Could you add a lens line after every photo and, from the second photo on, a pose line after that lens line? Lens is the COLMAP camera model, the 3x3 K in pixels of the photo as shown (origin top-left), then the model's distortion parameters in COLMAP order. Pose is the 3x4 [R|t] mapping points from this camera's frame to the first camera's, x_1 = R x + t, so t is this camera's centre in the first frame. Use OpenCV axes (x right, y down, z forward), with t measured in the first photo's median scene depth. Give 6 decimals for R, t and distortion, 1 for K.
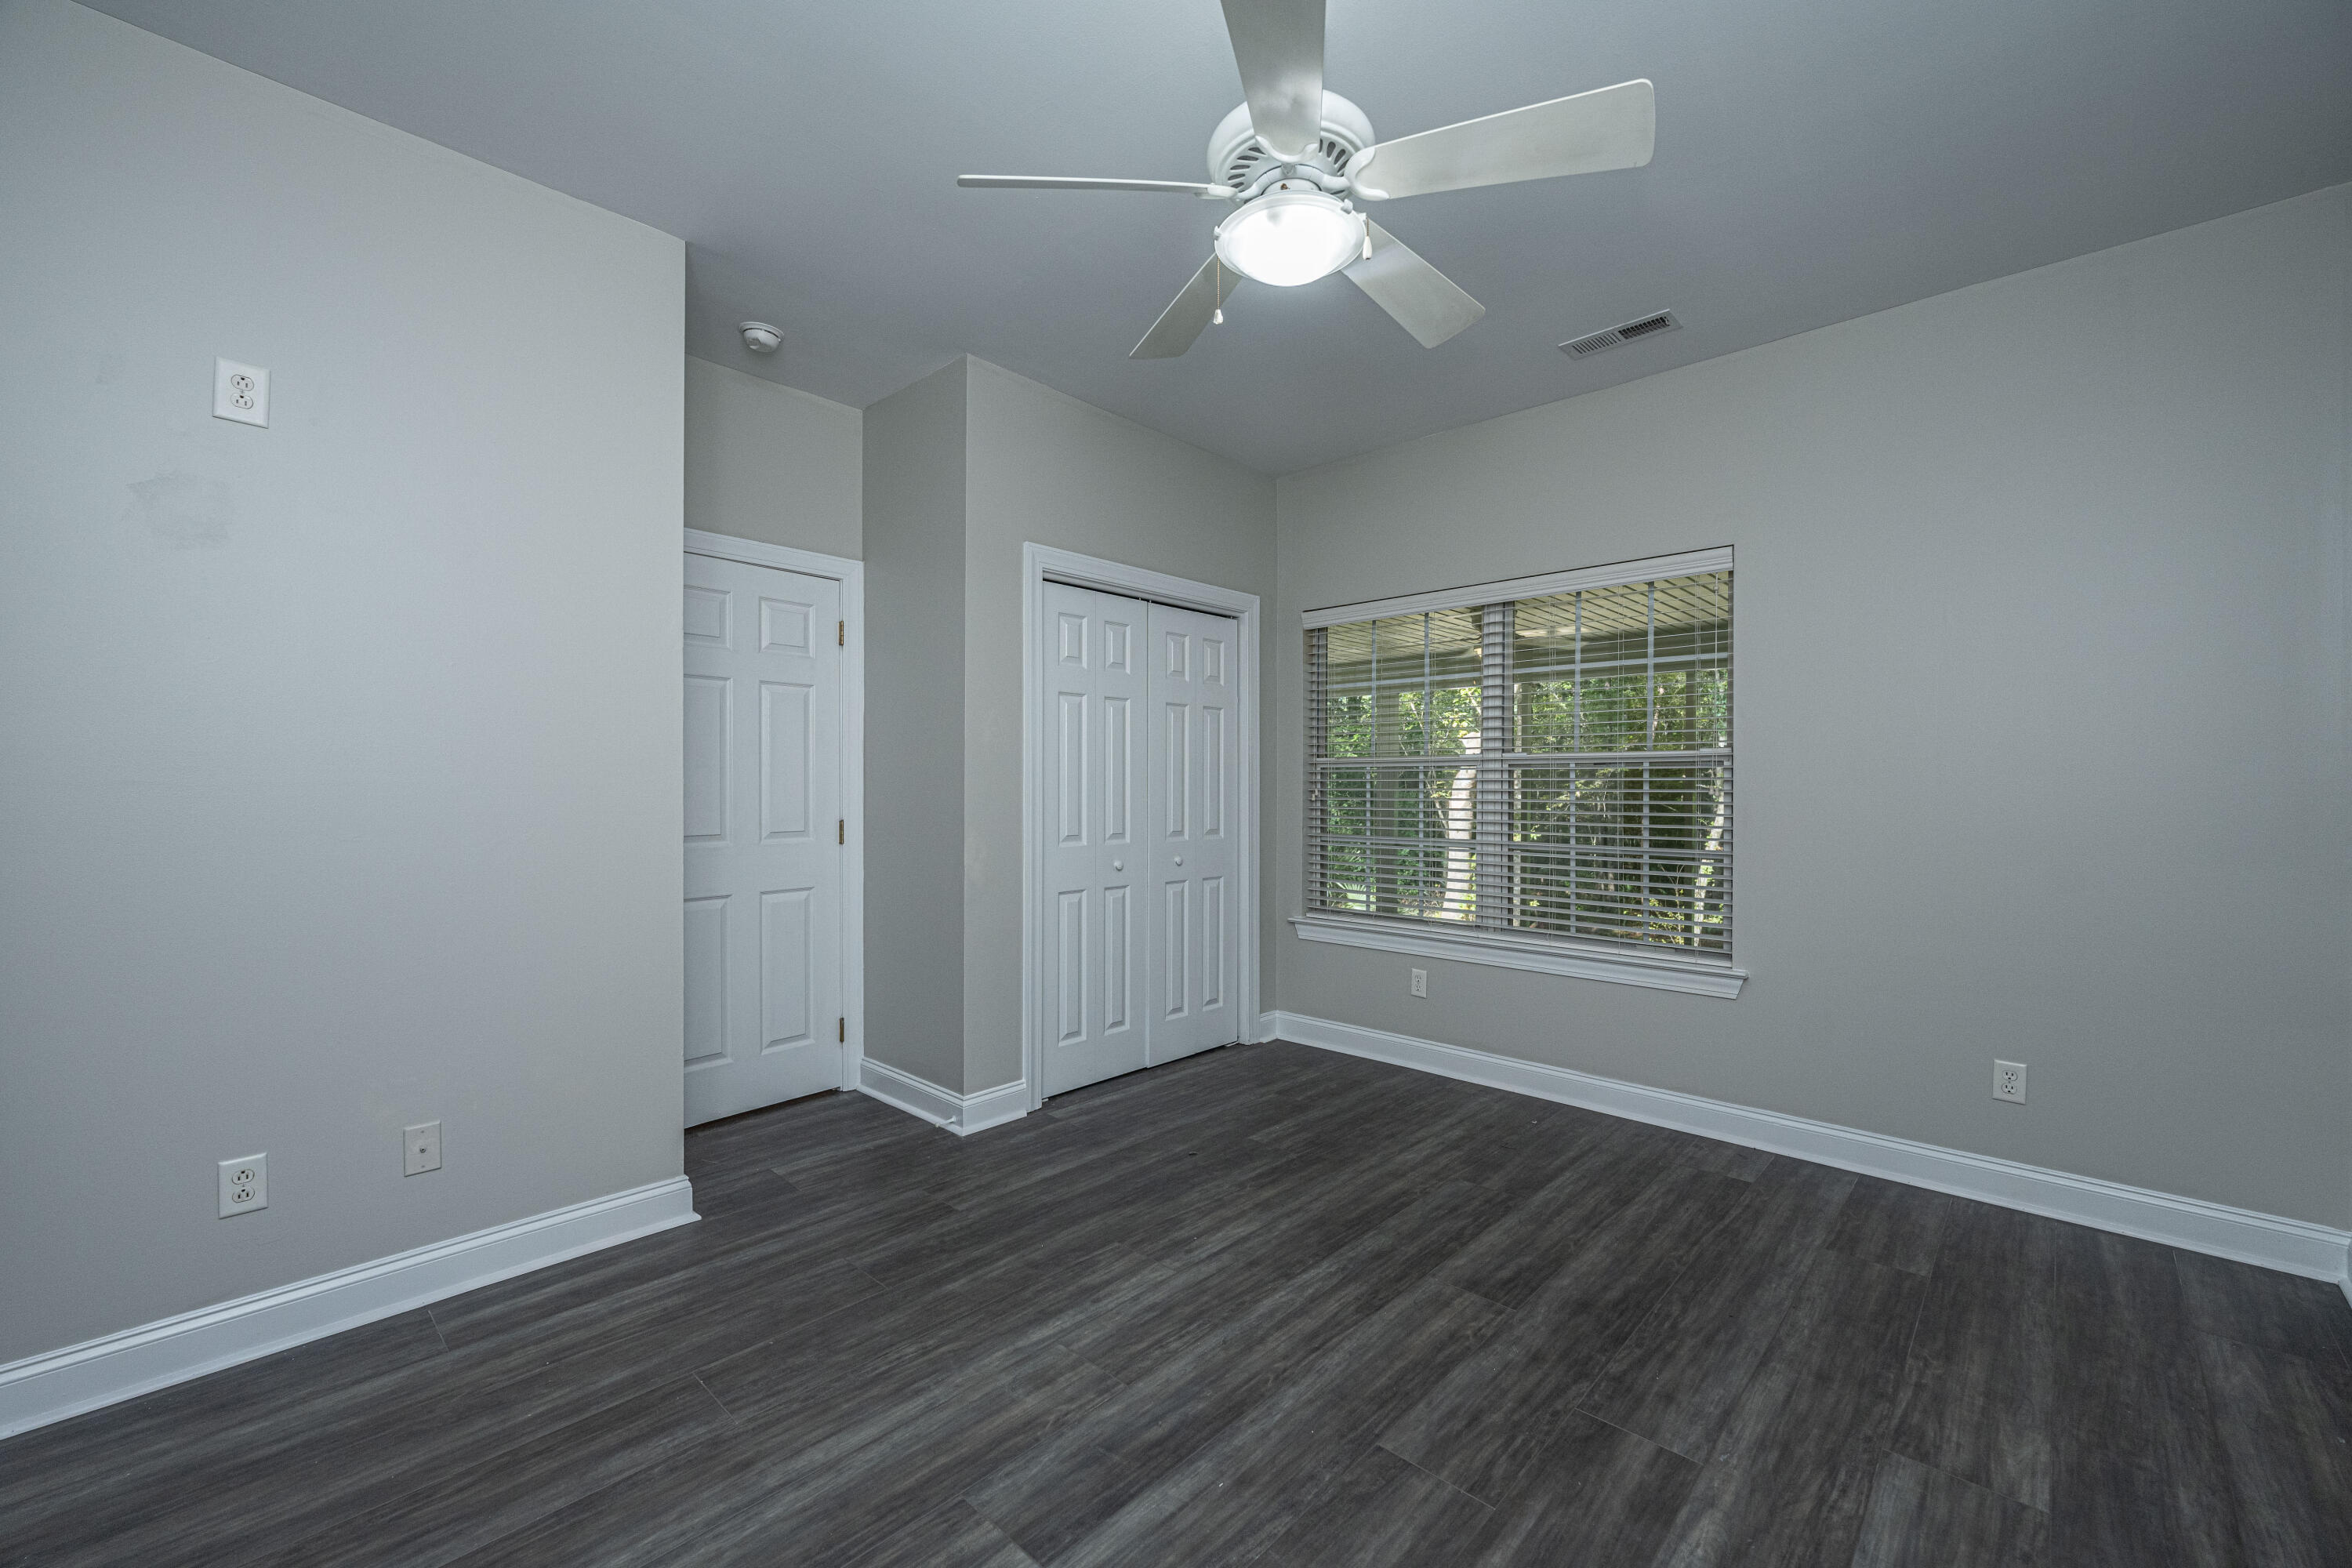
lens RADIAL K [[956.4, 0, 1176.6], [0, 956.4, 795.3], [0, 0, 1]] dist [-0.004570, -0.000046]
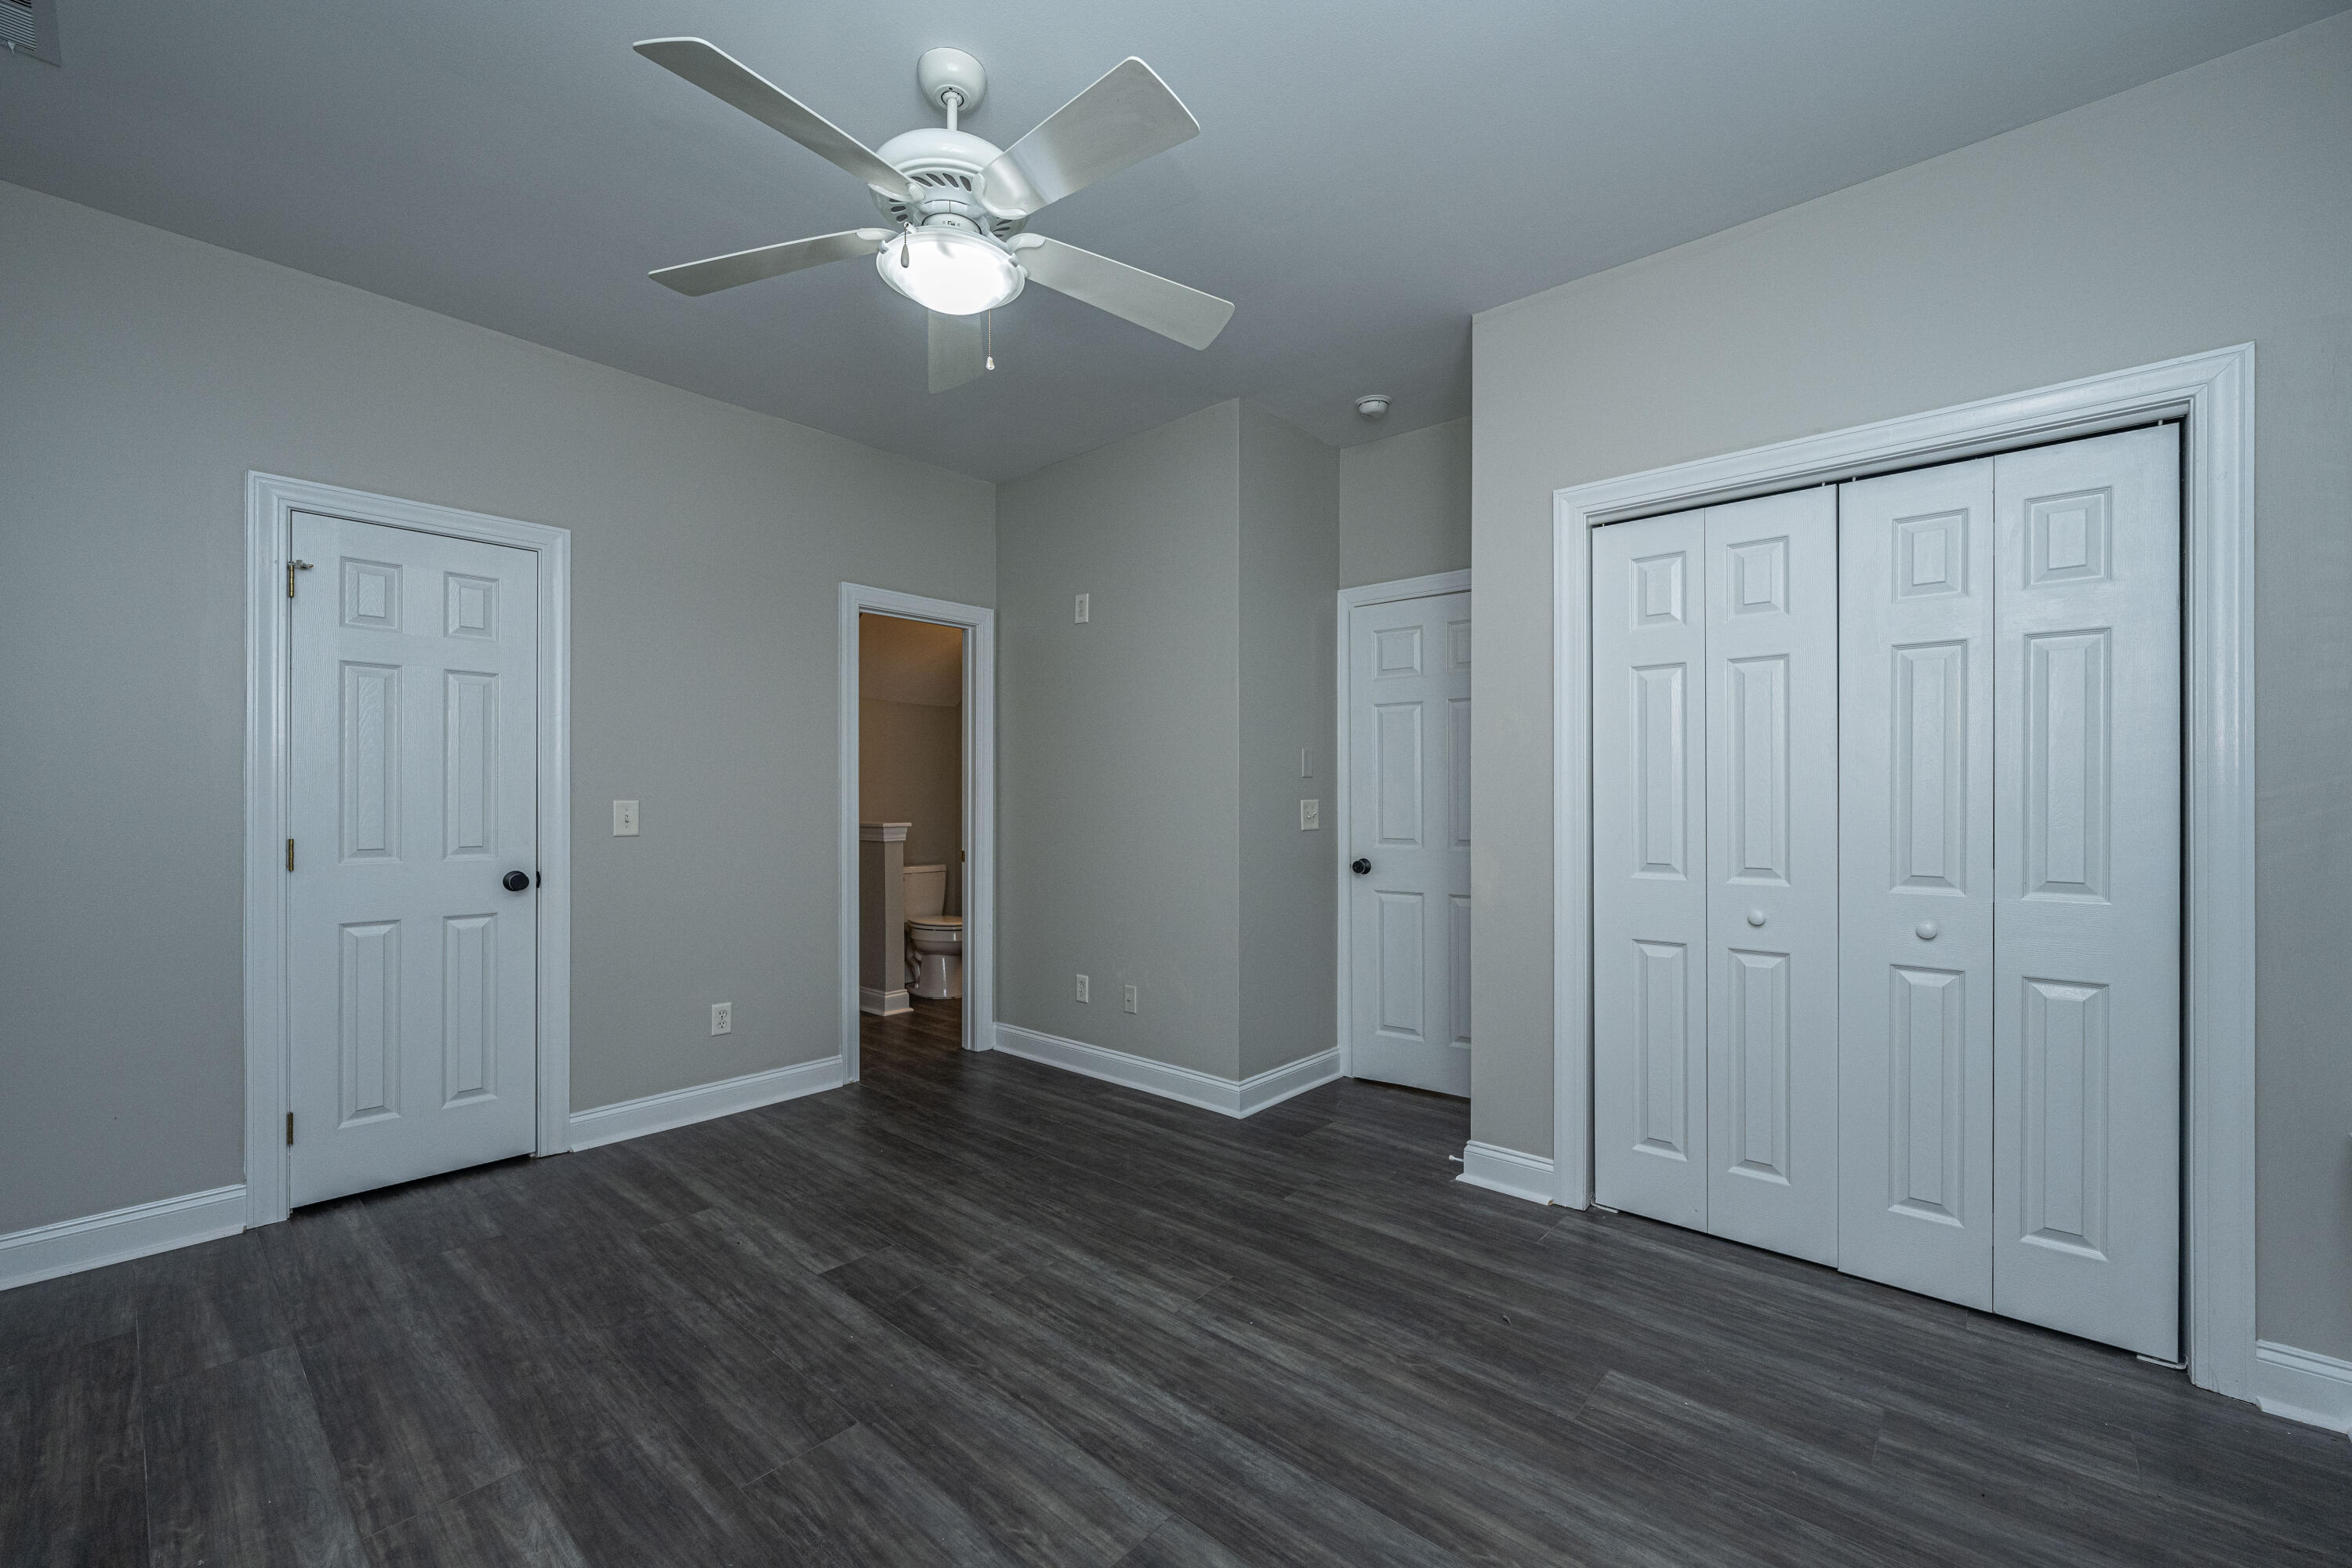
lens RADIAL K [[956.4, 0, 1176.8], [0, 956.4, 786.4], [0, 0, 1]] dist [-0.004570, -0.000046]
pose [[0.021721, -0.014301, -0.999662, 0.914148], [-0.011913, 0.999823, -0.014562, -0.000434], [0.999693, 0.012225, 0.021547, 0.951307]]
